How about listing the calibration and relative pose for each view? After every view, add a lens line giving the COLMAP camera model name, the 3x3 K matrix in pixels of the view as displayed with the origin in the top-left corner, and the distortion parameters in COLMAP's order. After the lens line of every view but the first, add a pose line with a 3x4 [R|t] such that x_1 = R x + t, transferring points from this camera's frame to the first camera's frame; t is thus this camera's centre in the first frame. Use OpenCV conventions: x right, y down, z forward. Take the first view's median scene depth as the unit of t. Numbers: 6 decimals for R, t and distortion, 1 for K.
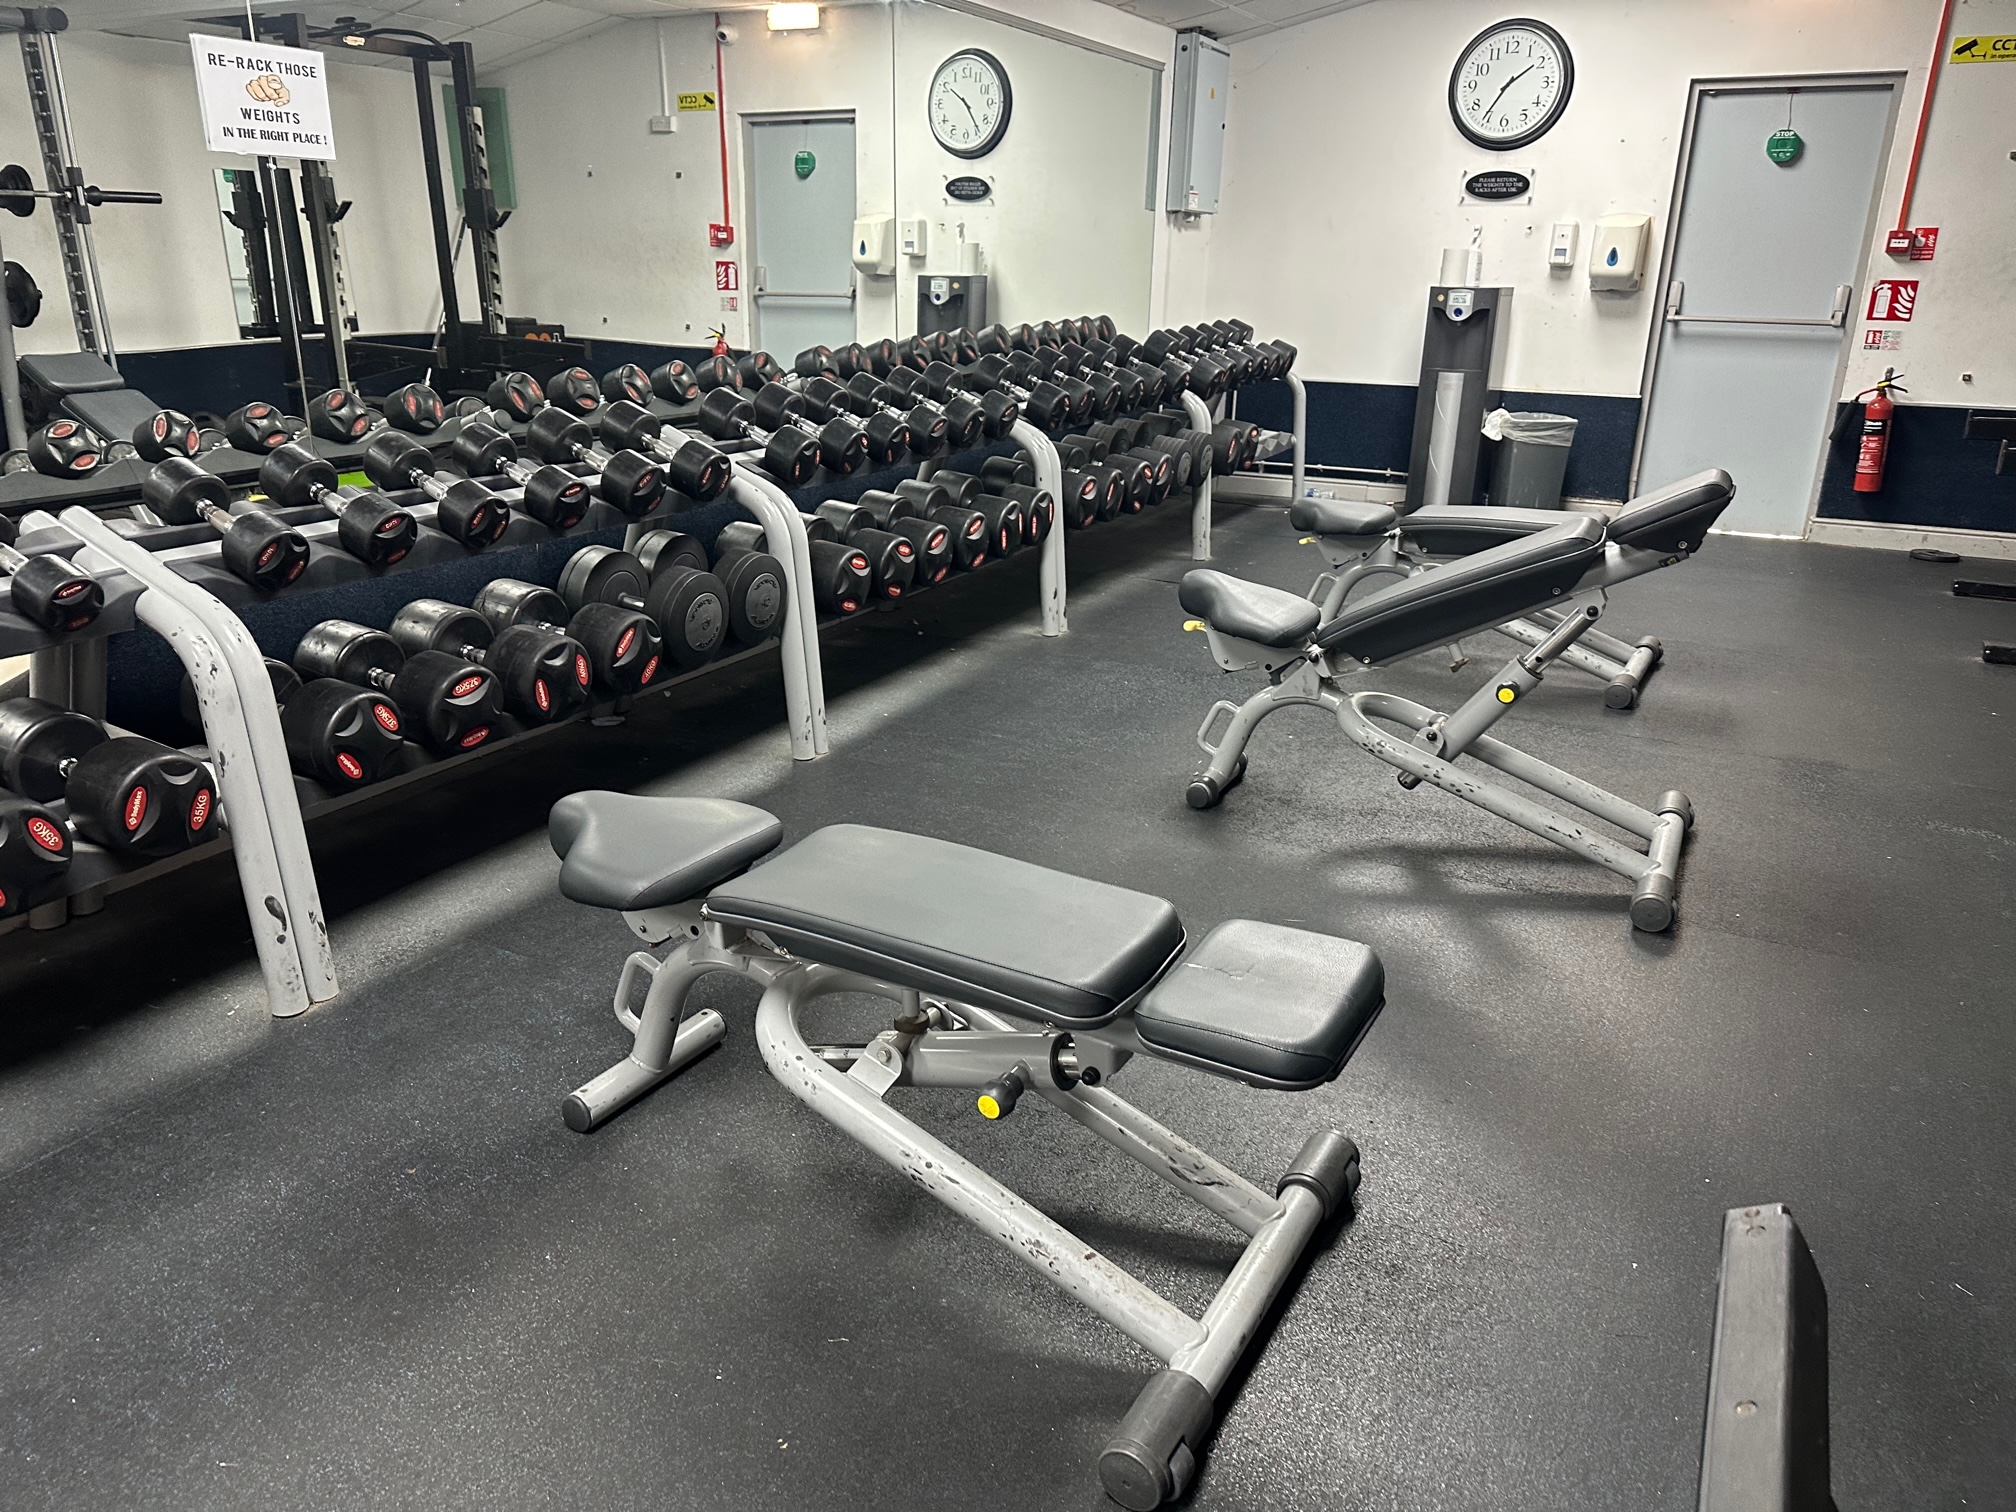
lens RADIAL K [[1432.3, 0, 1004.3], [0, 1432.3, 755.4], [0, 0, 1]] dist [0.062581, -0.000267]
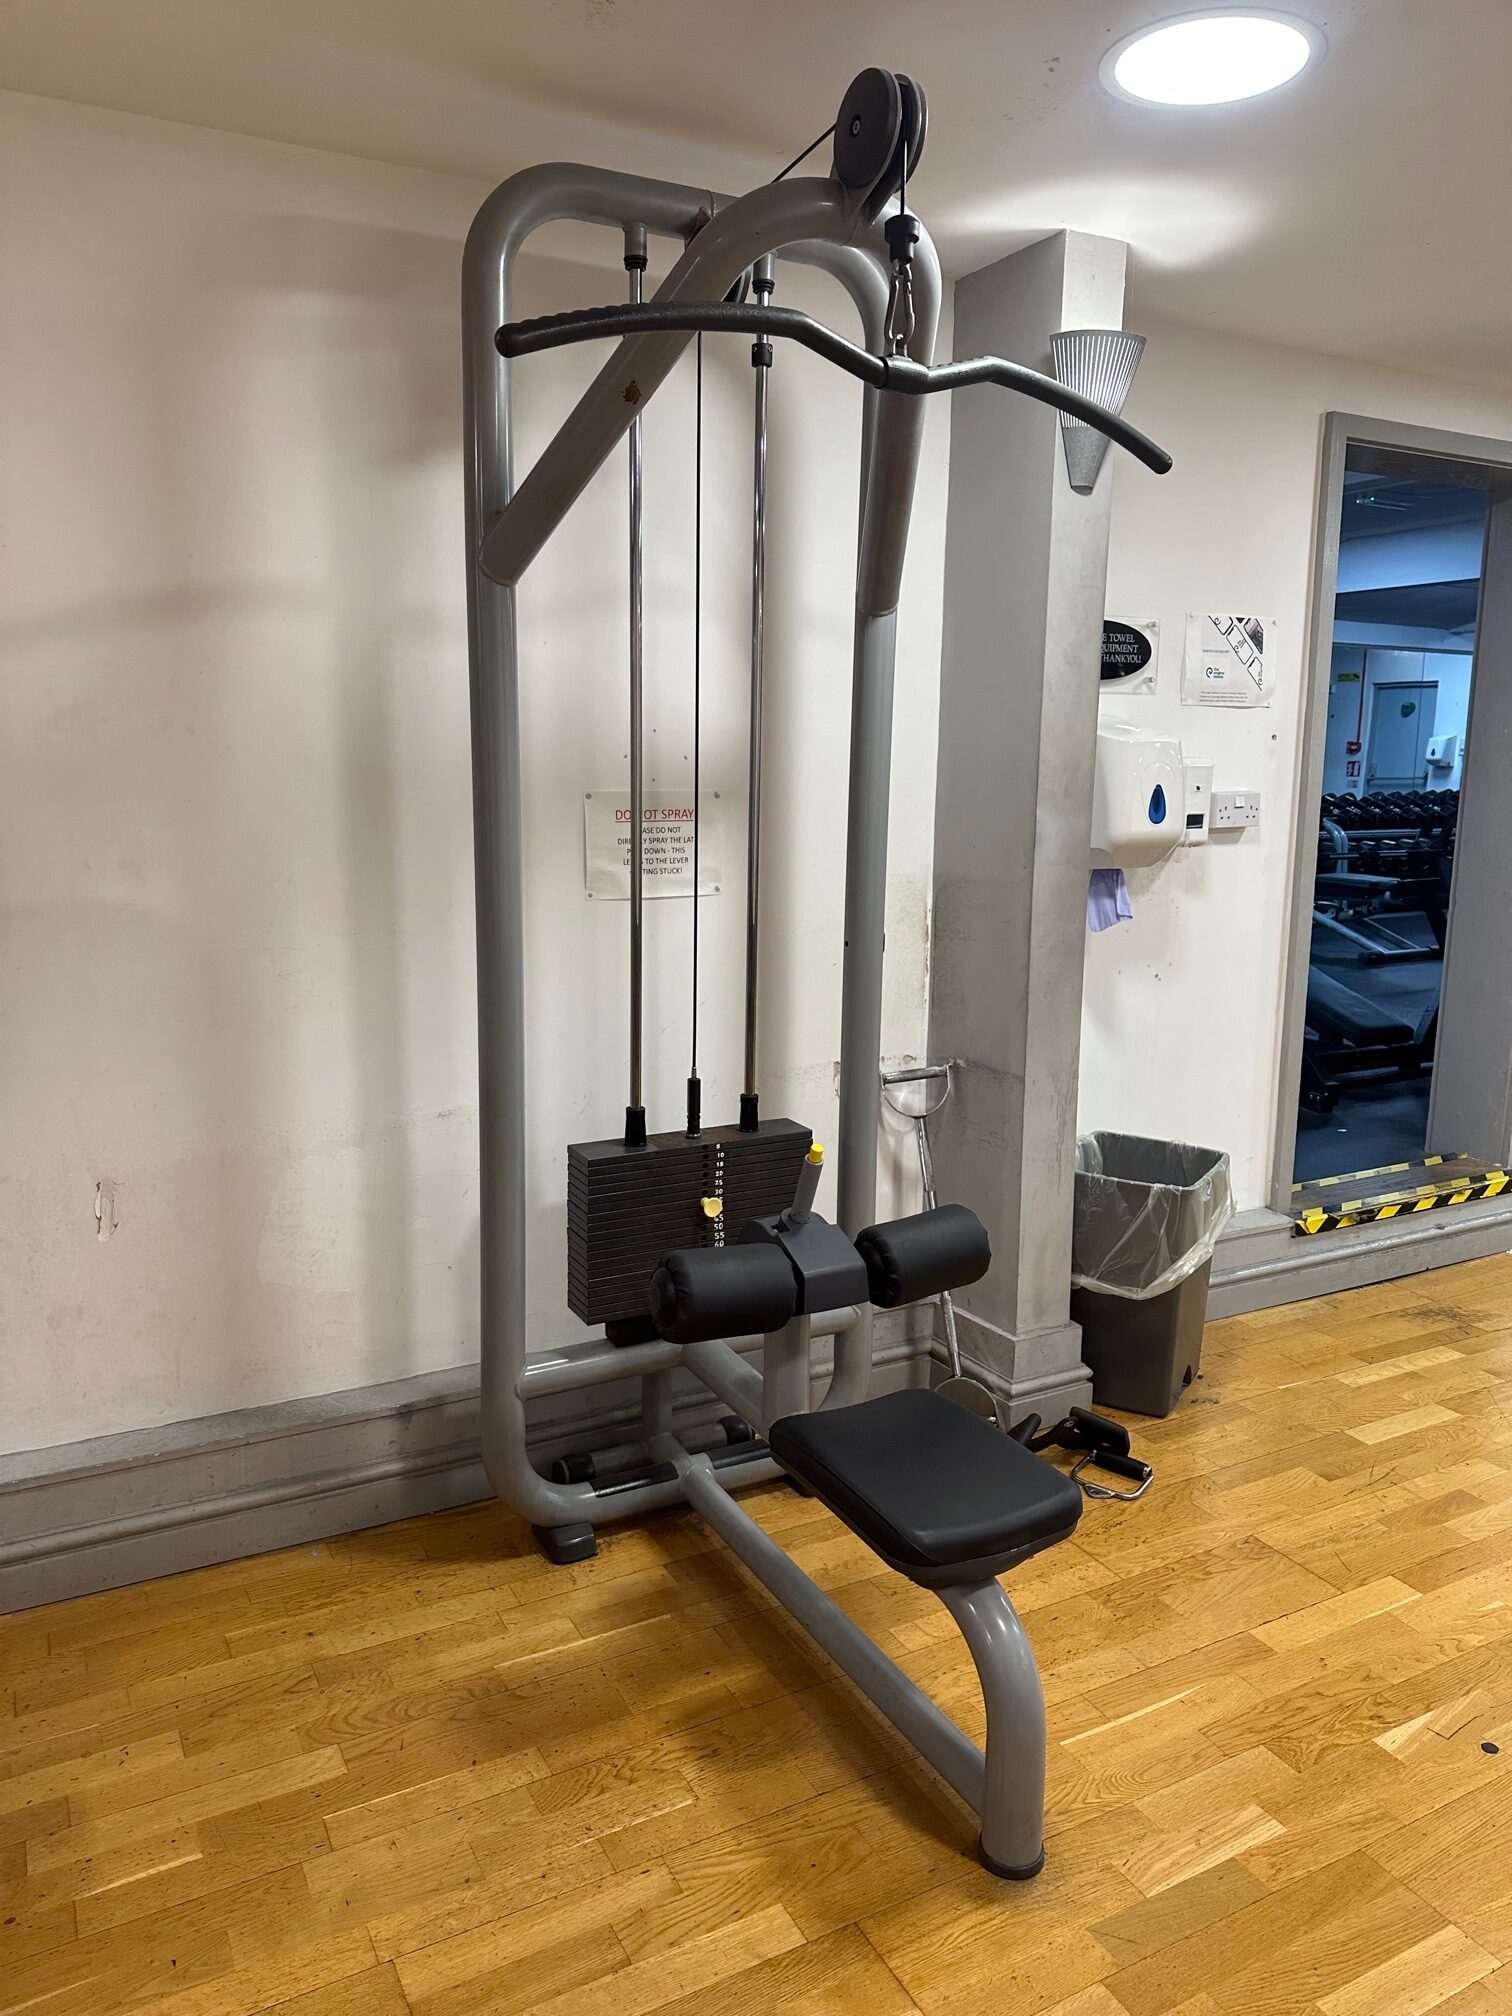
lens RADIAL K [[1432.3, 0, 761.0], [0, 1432.3, 1004.3], [0, 0, 1]] dist [0.062581, -0.000267]
pose [[0.832529, 0.090178, -0.546592, 0.212666], [-0.181397, 0.976644, -0.115161, 0.301885], [0.523441, 0.195025, 0.829442, -0.840880]]
